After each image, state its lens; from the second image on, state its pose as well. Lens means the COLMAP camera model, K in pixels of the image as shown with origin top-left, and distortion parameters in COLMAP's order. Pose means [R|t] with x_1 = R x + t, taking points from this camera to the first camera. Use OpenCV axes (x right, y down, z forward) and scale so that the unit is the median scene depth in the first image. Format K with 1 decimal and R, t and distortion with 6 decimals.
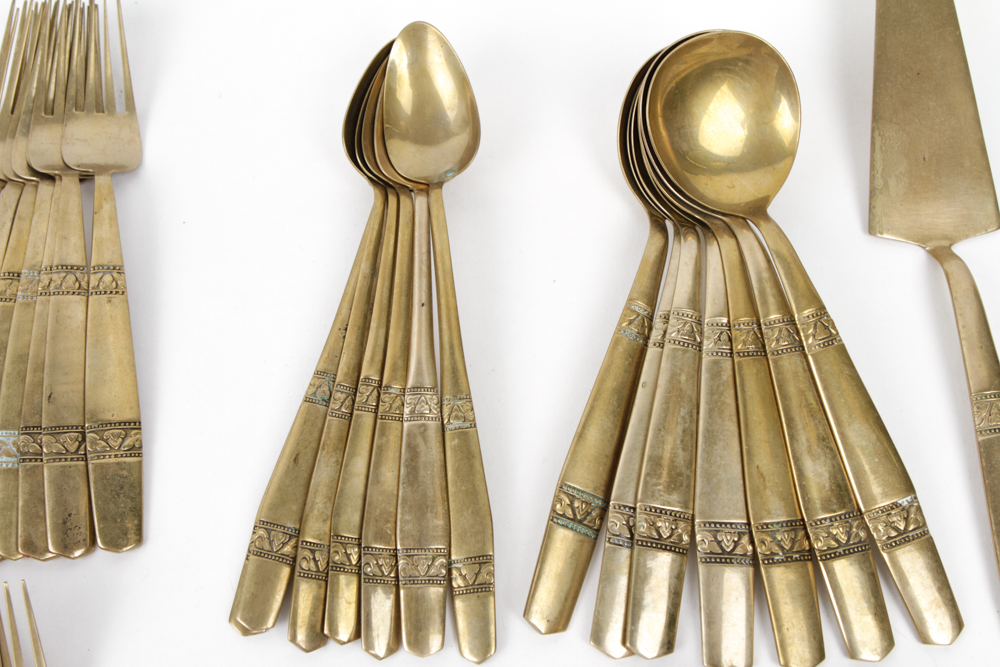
lens RADIAL K [[1125.6, 0, 500.6], [0, 1125.6, 338.5], [0, 0, 1]] dist [-0.078780, 0.000000]
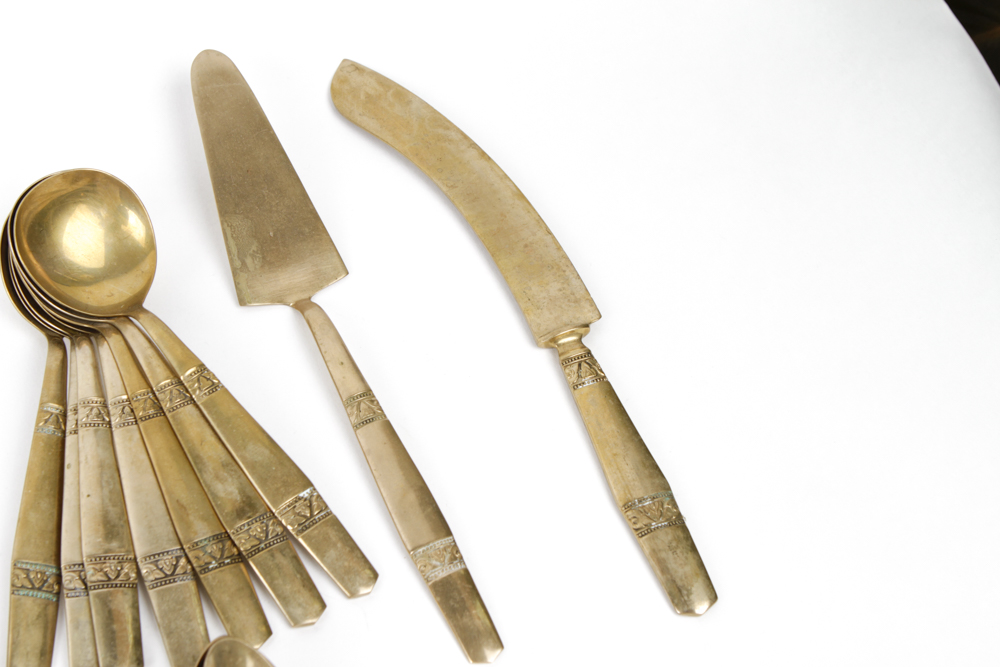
lens RADIAL K [[1515.9, 0, 519.9], [0, 1515.9, 319.9], [0, 0, 1]] dist [-0.060041, 0.000000]
pose [[0.913862, -0.240764, 0.326938, 0.077342], [0.306144, 0.937519, -0.165332, 0.286851], [-0.266704, 0.251181, 0.930471, -0.588068]]
